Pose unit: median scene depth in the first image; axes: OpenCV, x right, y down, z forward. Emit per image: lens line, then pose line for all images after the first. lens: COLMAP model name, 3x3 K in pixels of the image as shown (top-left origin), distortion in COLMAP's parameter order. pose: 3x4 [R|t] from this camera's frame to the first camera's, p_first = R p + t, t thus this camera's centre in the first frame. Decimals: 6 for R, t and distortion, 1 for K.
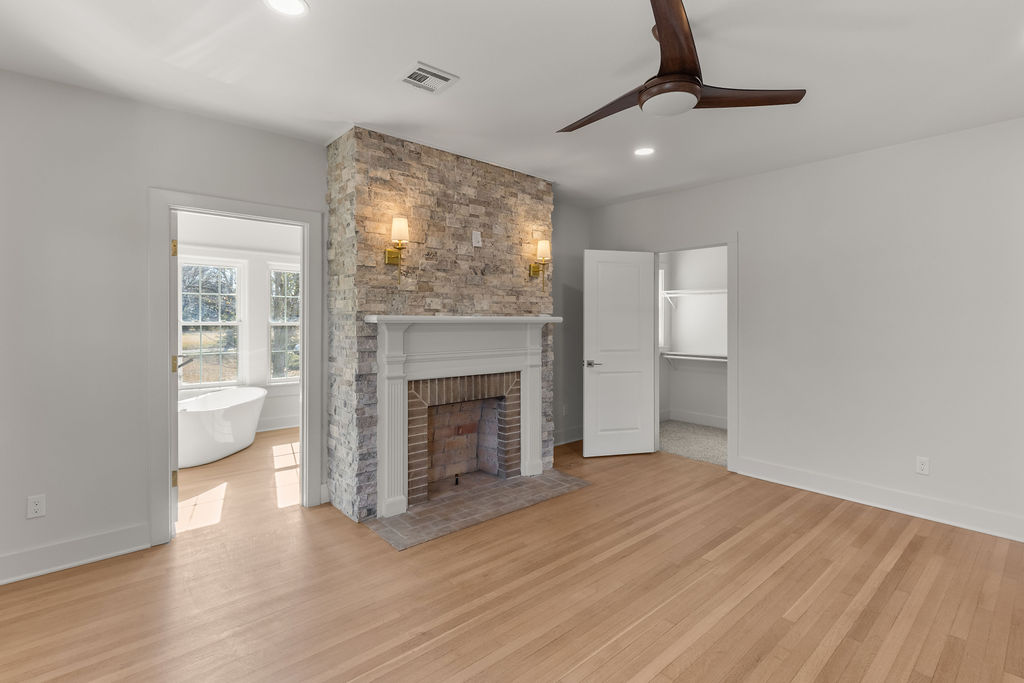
lens RADIAL K [[481.2, 0, 510.9], [0, 481.2, 315.4], [0, 0, 1]] dist [0.002204, -0.000343]
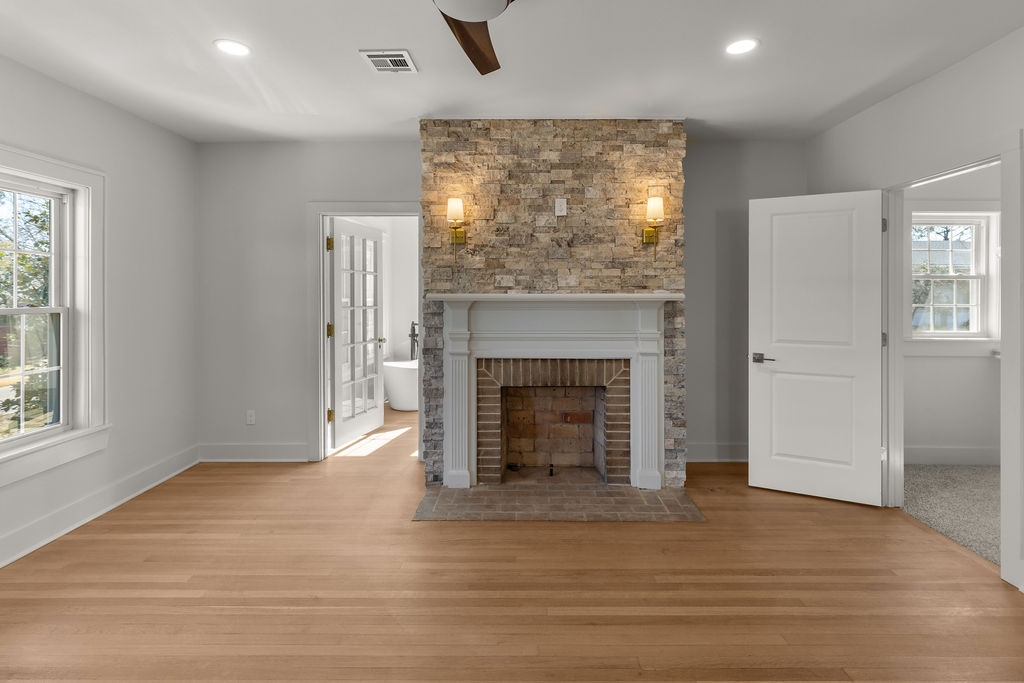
lens RADIAL K [[478.3, 0, 515.5], [0, 478.3, 290.7], [0, 0, 1]] dist [0.002537, 0.000061]
pose [[0.747432, -0.005736, -0.664314, 0.475601], [0.009478, 0.999953, 0.002030, -0.006042], [0.664271, -0.007814, 0.747451, 0.287137]]
